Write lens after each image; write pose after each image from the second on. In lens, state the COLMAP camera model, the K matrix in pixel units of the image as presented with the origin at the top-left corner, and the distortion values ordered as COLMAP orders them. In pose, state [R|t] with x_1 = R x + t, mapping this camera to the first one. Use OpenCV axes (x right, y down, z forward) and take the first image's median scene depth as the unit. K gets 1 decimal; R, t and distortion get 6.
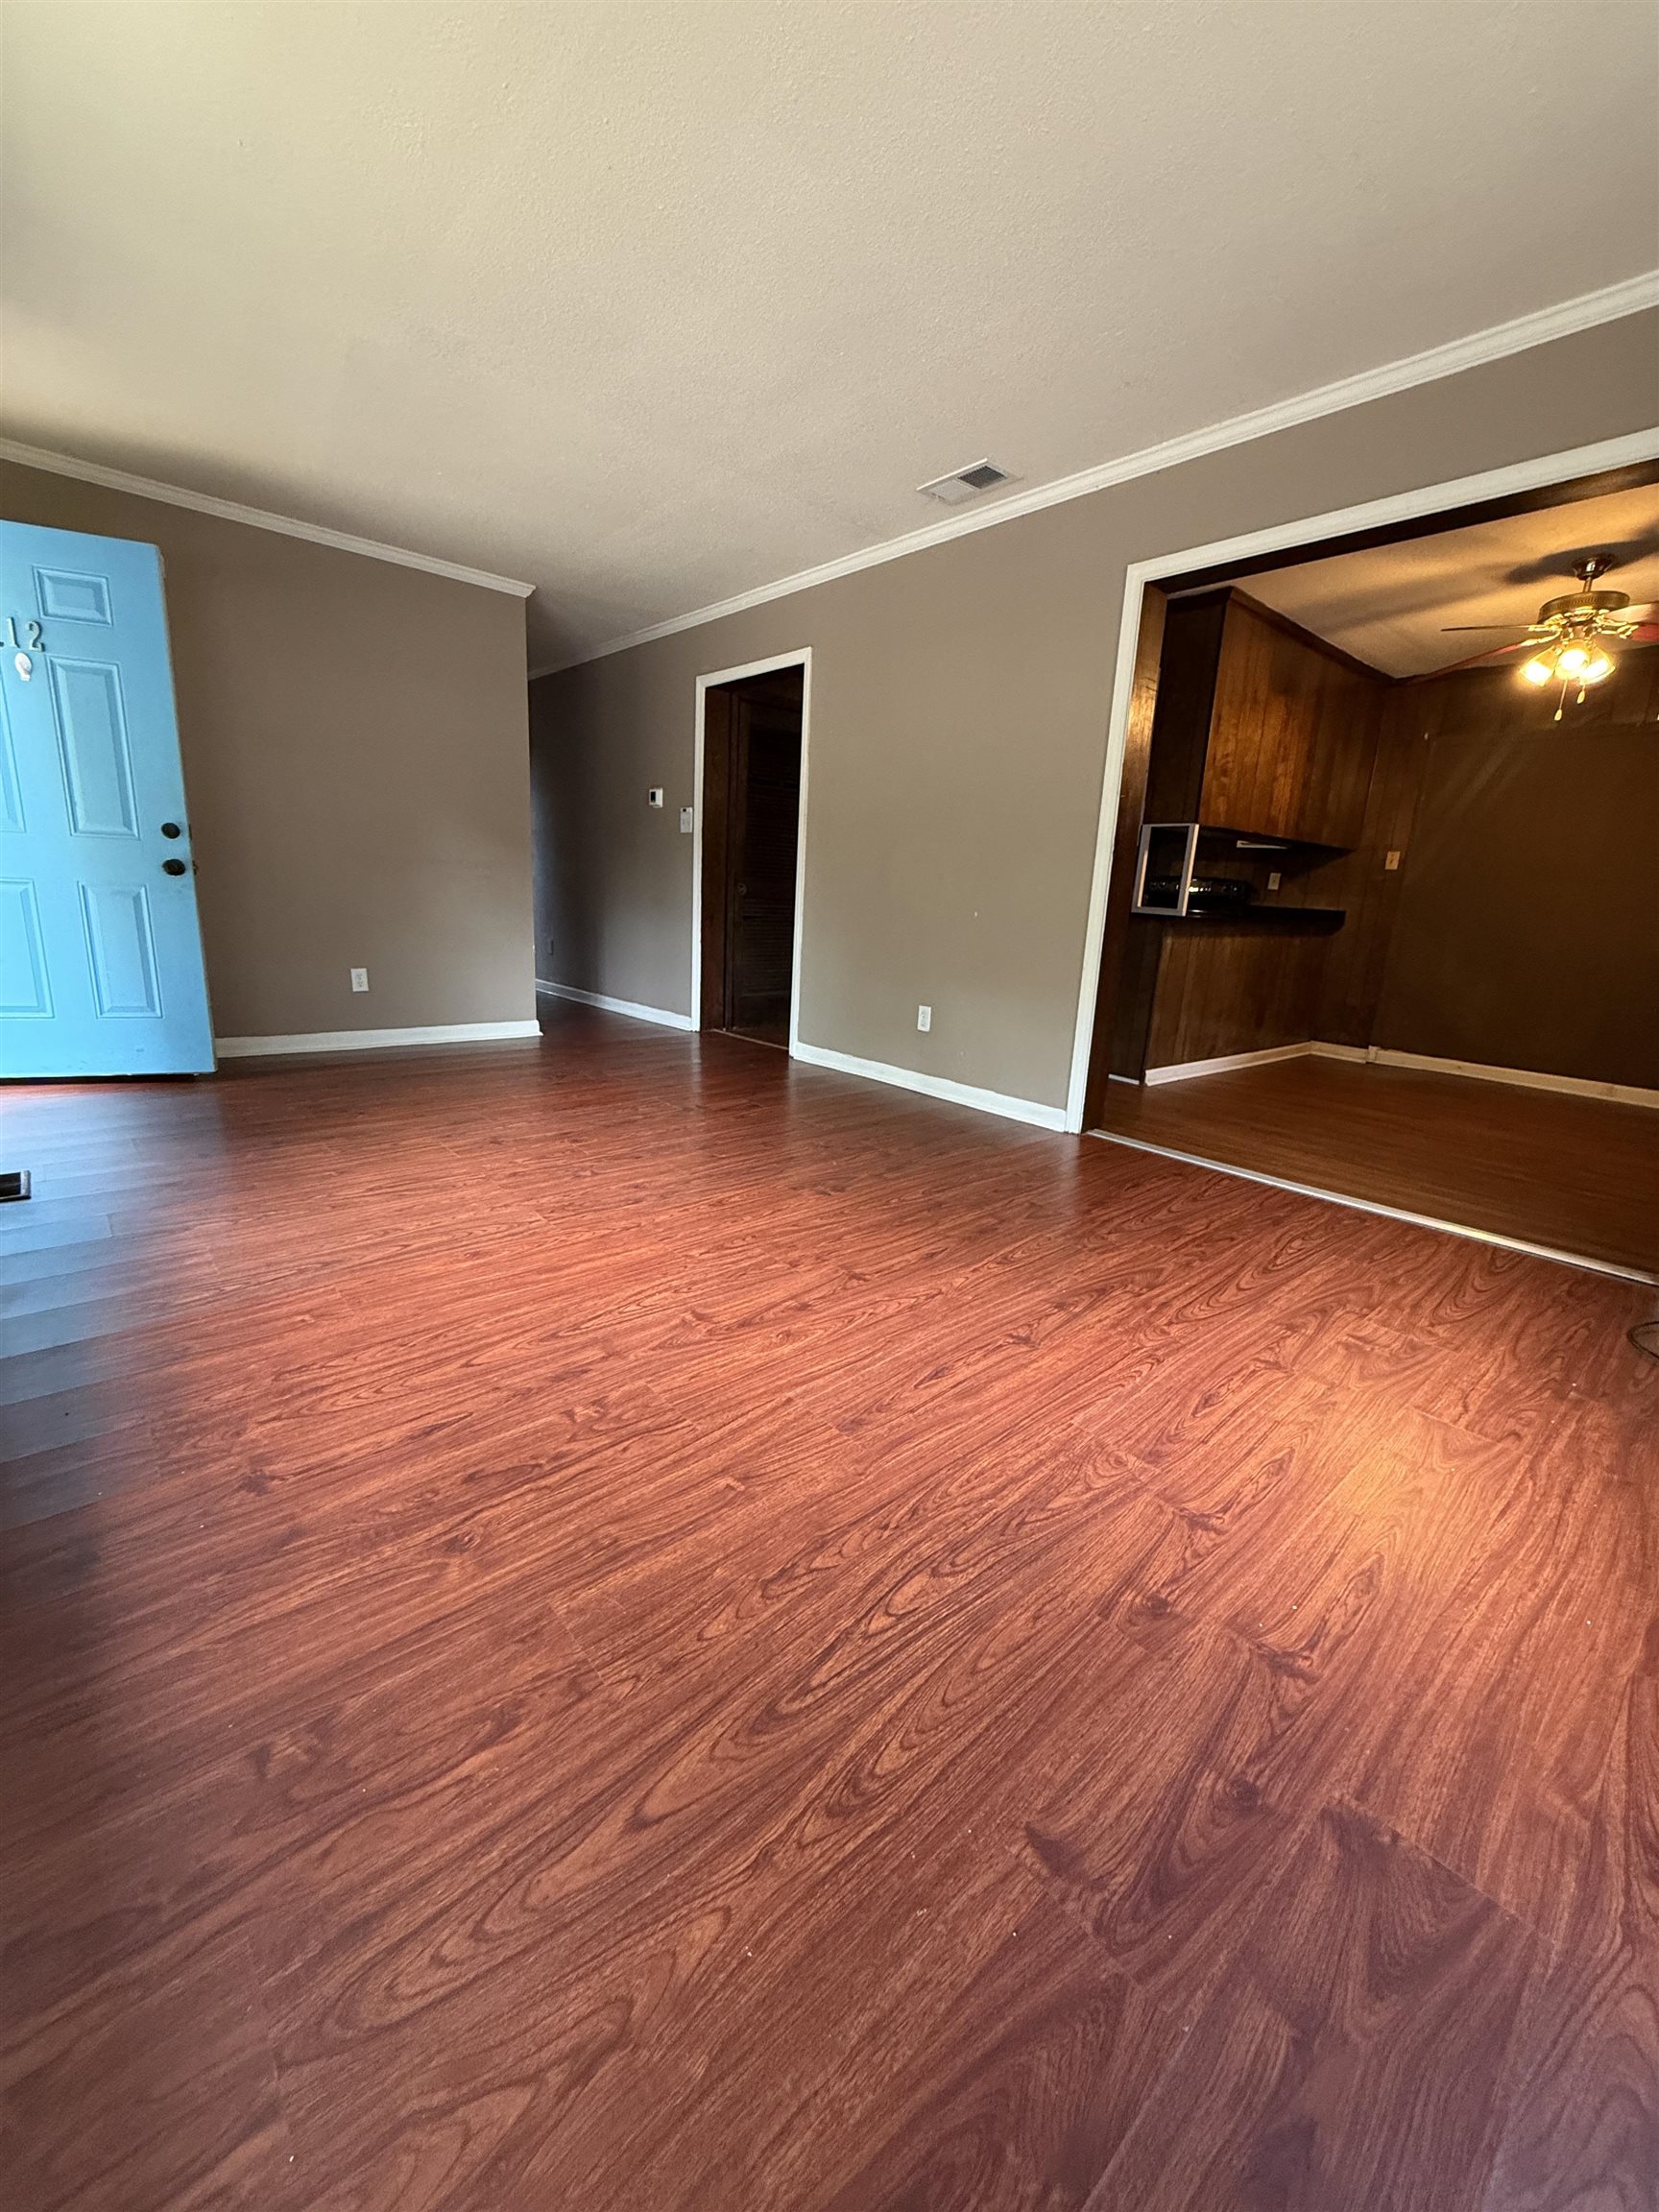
lens RADIAL K [[881.1, 0, 827.8], [0, 881.1, 1099.1], [0, 0, 1]] dist [-0.000324, -0.000117]
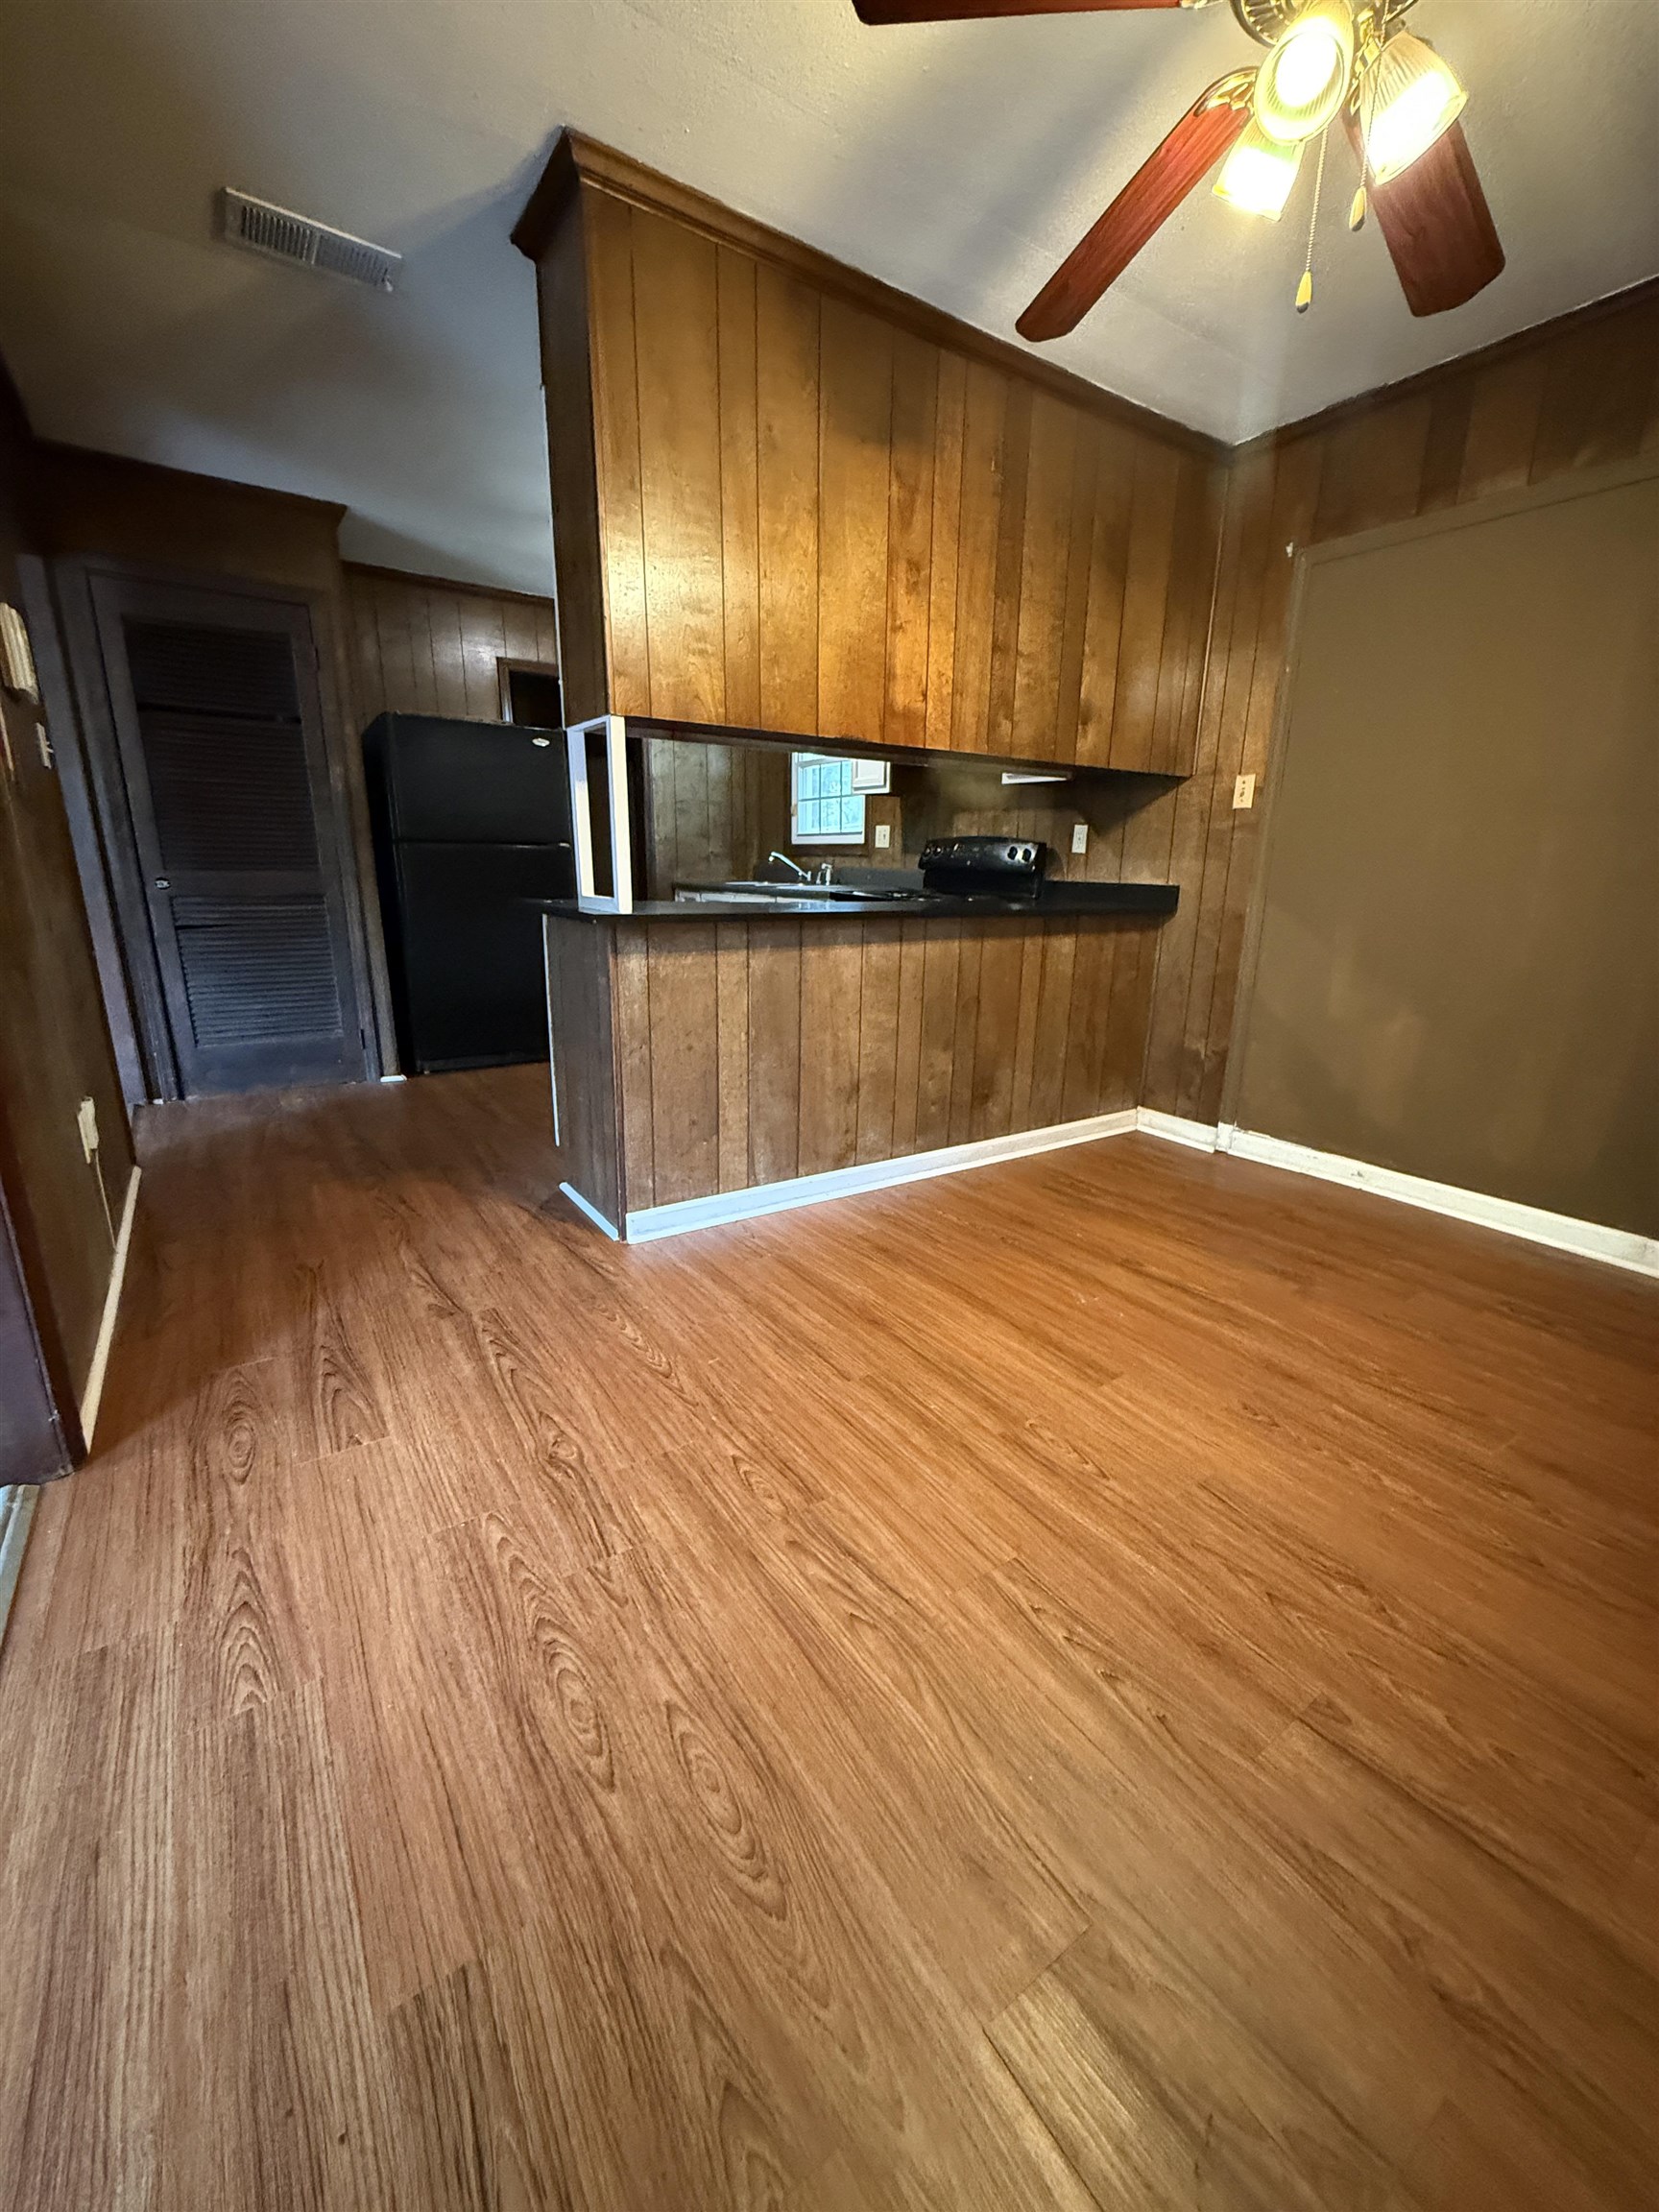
lens RADIAL K [[881.1, 0, 829.1], [0, 881.1, 1100.6], [0, 0, 1]] dist [-0.000324, -0.000117]
pose [[0.992392, -0.003449, -0.123068, 0.879551], [0.005703, 0.999822, 0.017970, -0.174783], [0.122984, -0.018535, 0.992236, 0.820587]]
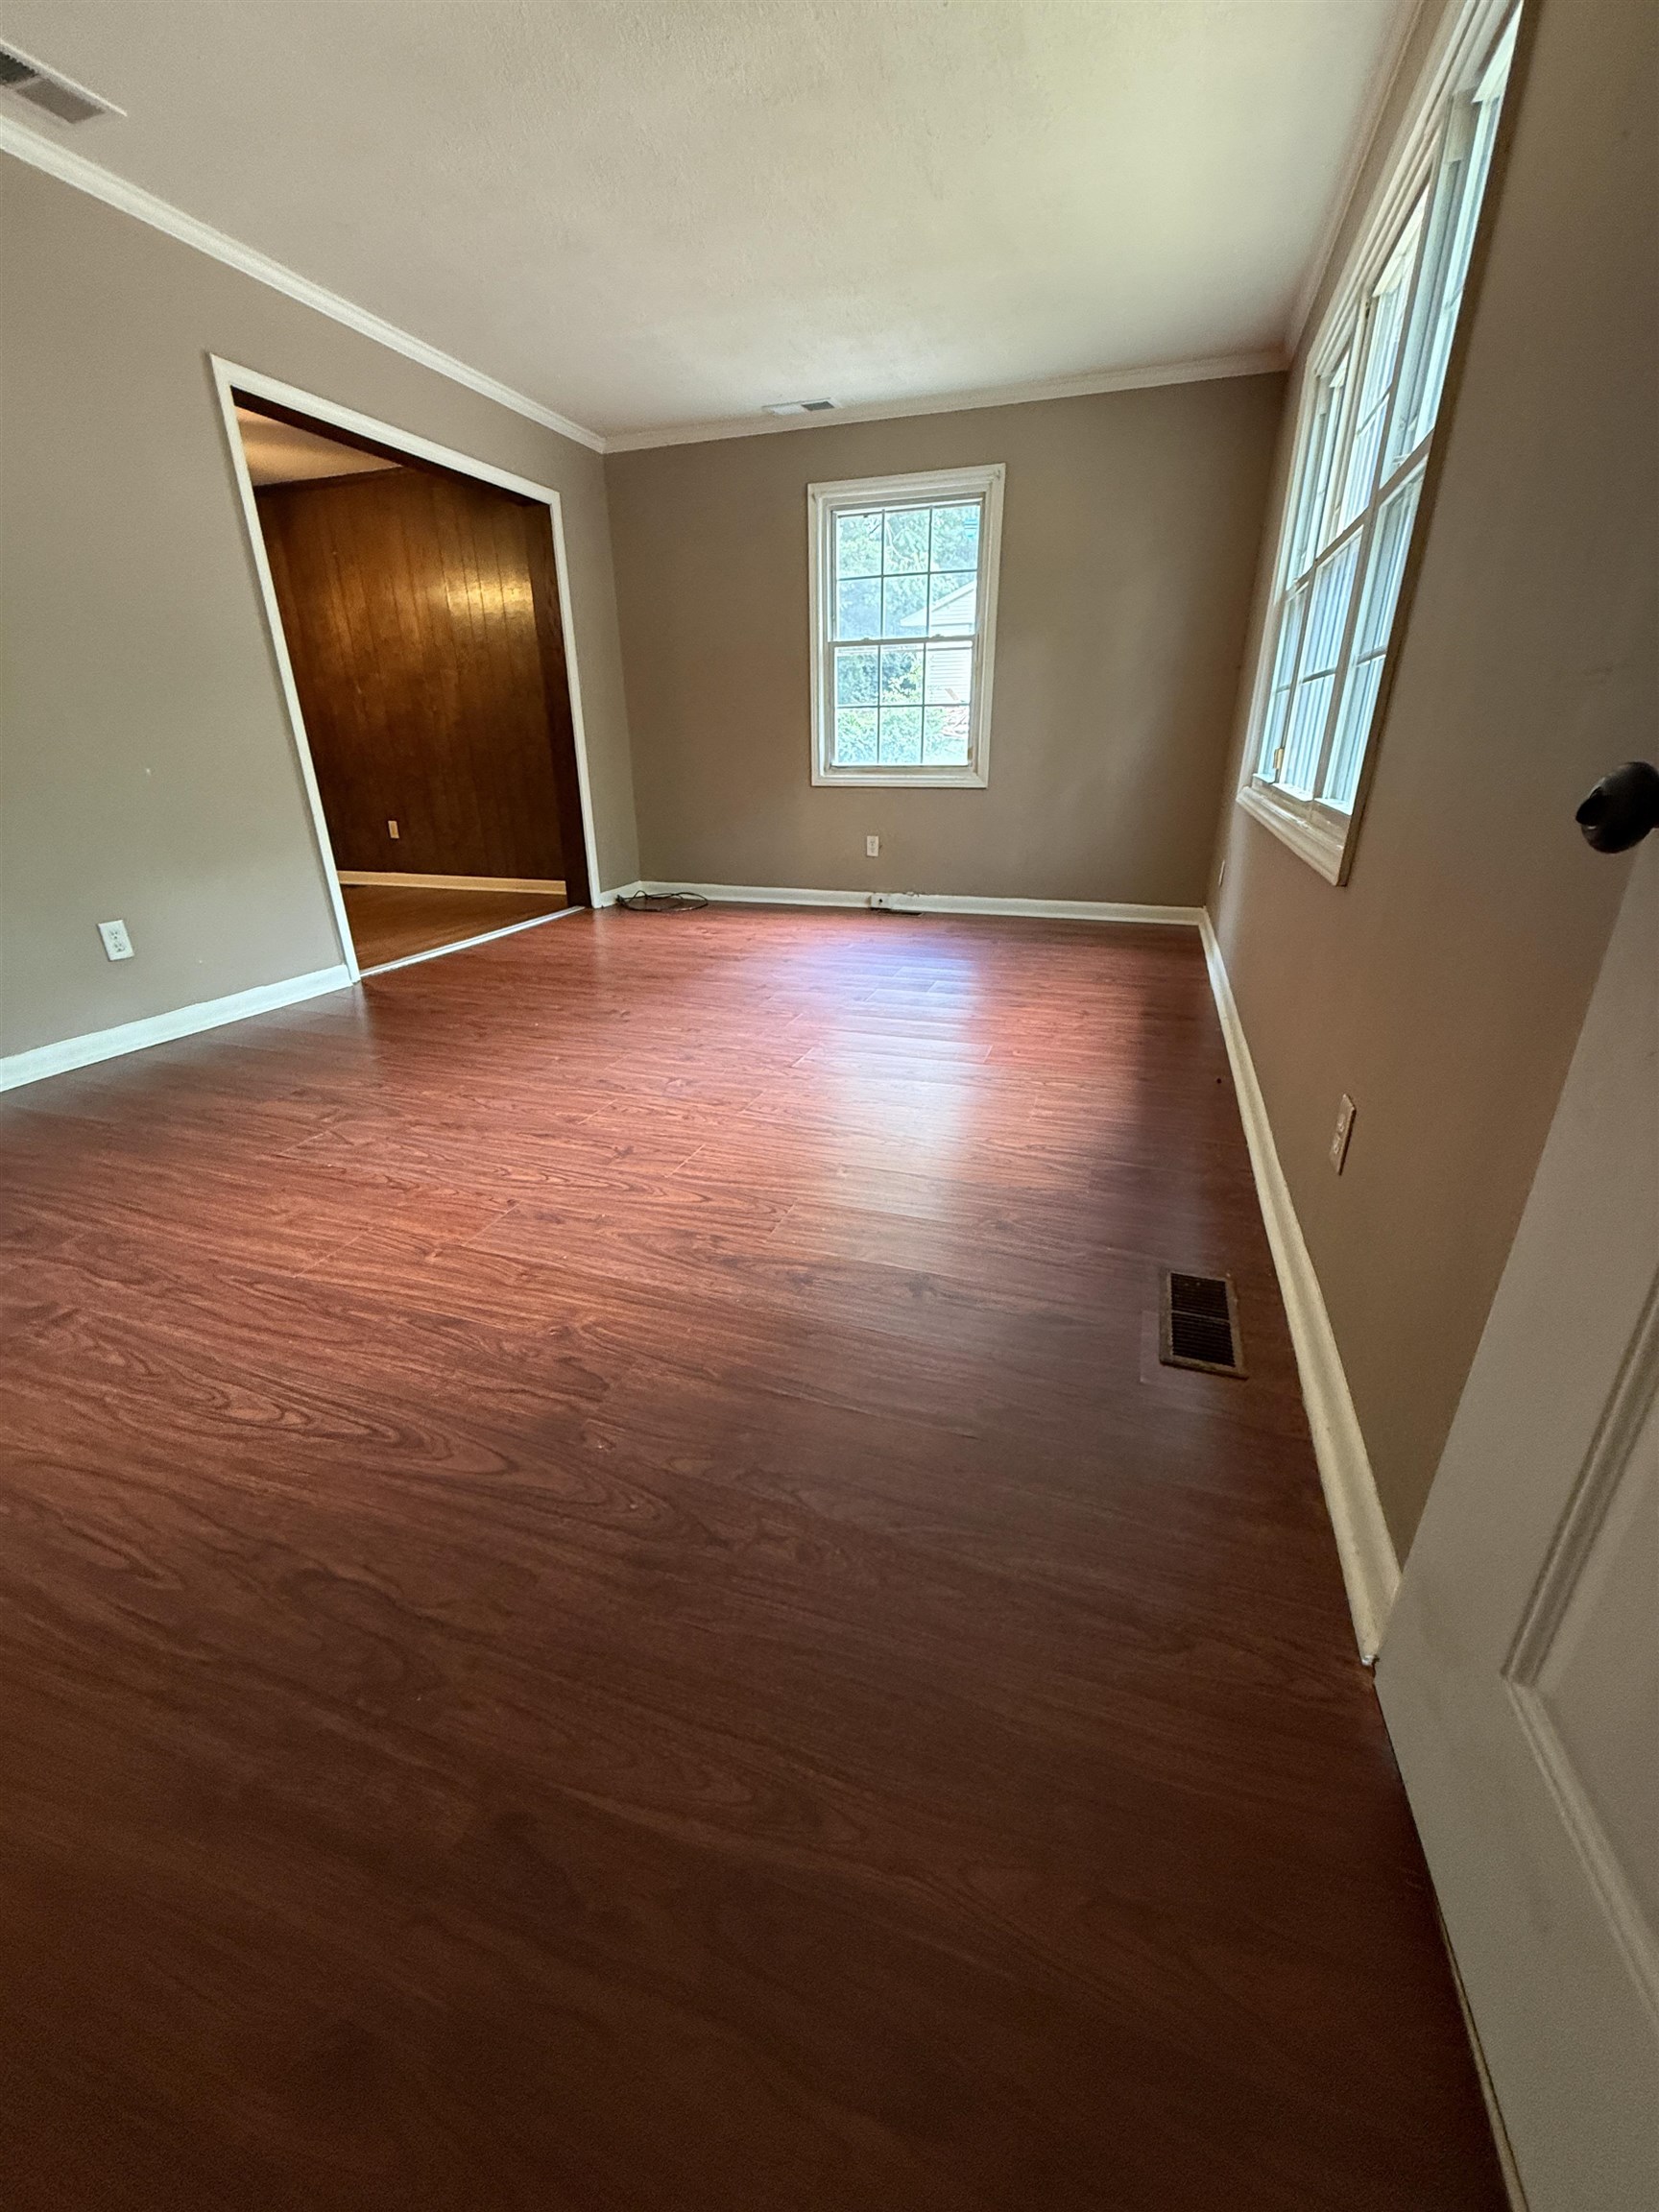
lens RADIAL K [[881.1, 0, 836.2], [0, 881.1, 1101.6], [0, 0, 1]] dist [-0.000324, -0.000117]
pose [[-0.498872, -0.371167, 0.783174, -1.043720], [0.186874, 0.836329, 0.515394, -0.328004], [-0.846289, 0.403471, -0.347860, 1.149362]]
